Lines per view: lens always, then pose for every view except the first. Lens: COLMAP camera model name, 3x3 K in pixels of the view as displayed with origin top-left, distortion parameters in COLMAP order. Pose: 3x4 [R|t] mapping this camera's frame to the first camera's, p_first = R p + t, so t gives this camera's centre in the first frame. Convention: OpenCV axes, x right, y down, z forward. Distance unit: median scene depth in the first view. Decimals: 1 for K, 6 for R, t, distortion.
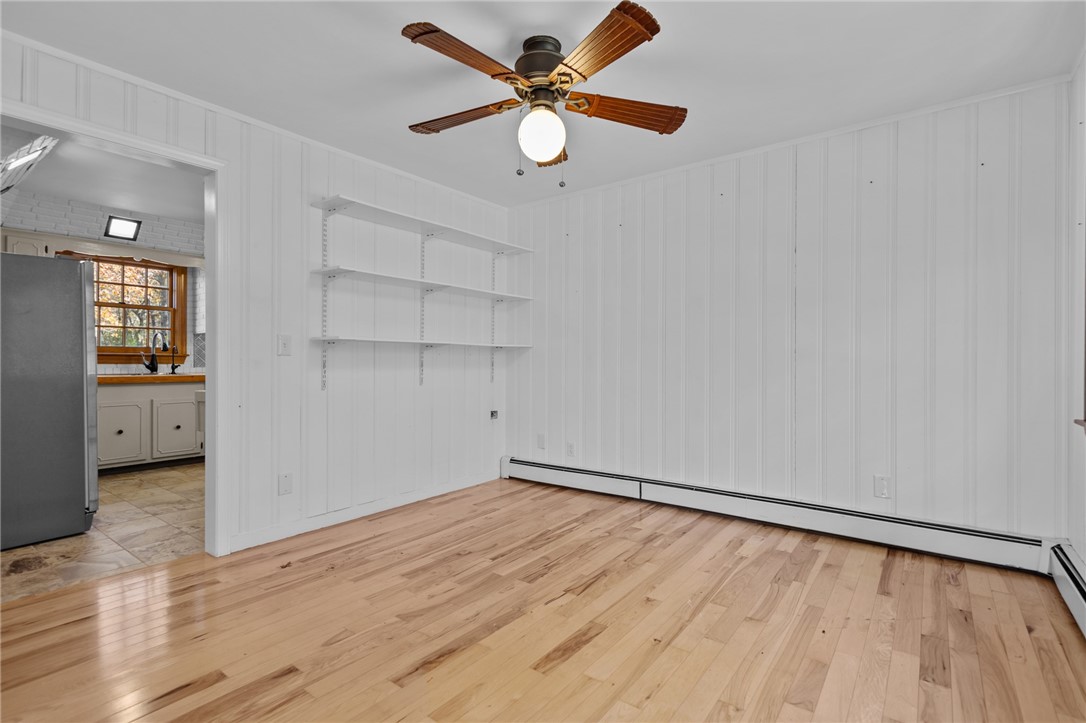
lens RADIAL K [[506.0, 0, 542.9], [0, 506.0, 361.7], [0, 0, 1]] dist [0.007133, -0.001925]
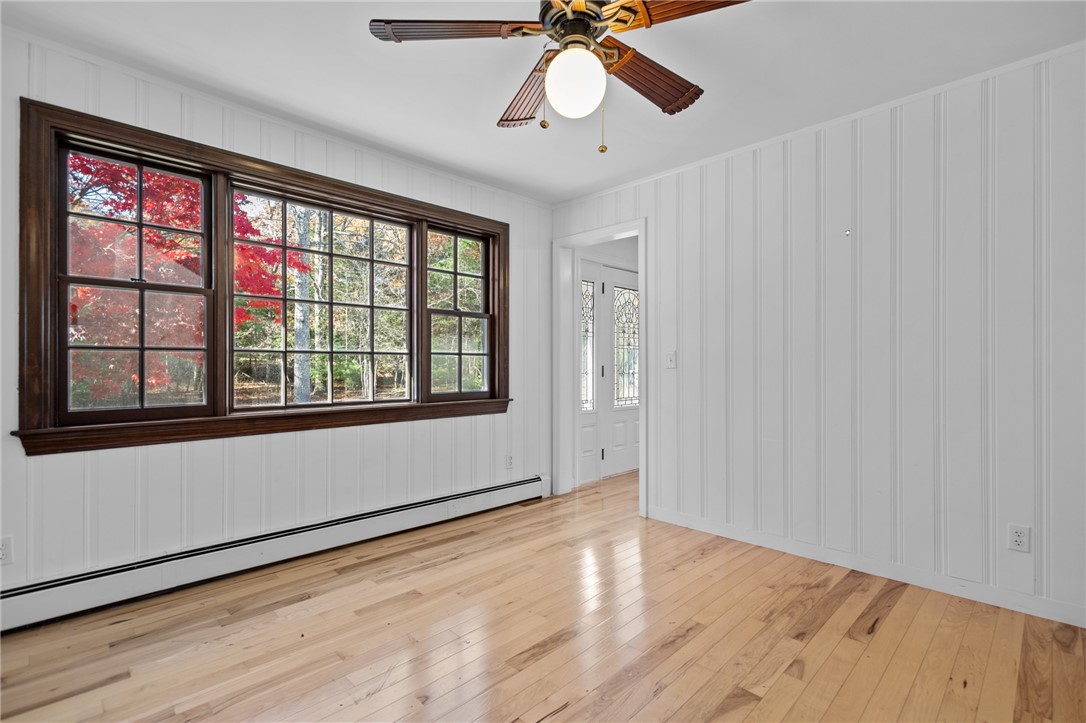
lens RADIAL K [[506.0, 0, 544.5], [0, 506.0, 371.5], [0, 0, 1]] dist [0.007133, -0.001925]
pose [[-0.989277, -0.005403, 0.145950, -0.077785], [-0.005643, 0.999983, -0.001232, -0.001504], [-0.145941, -0.002042, -0.989291, 1.985581]]
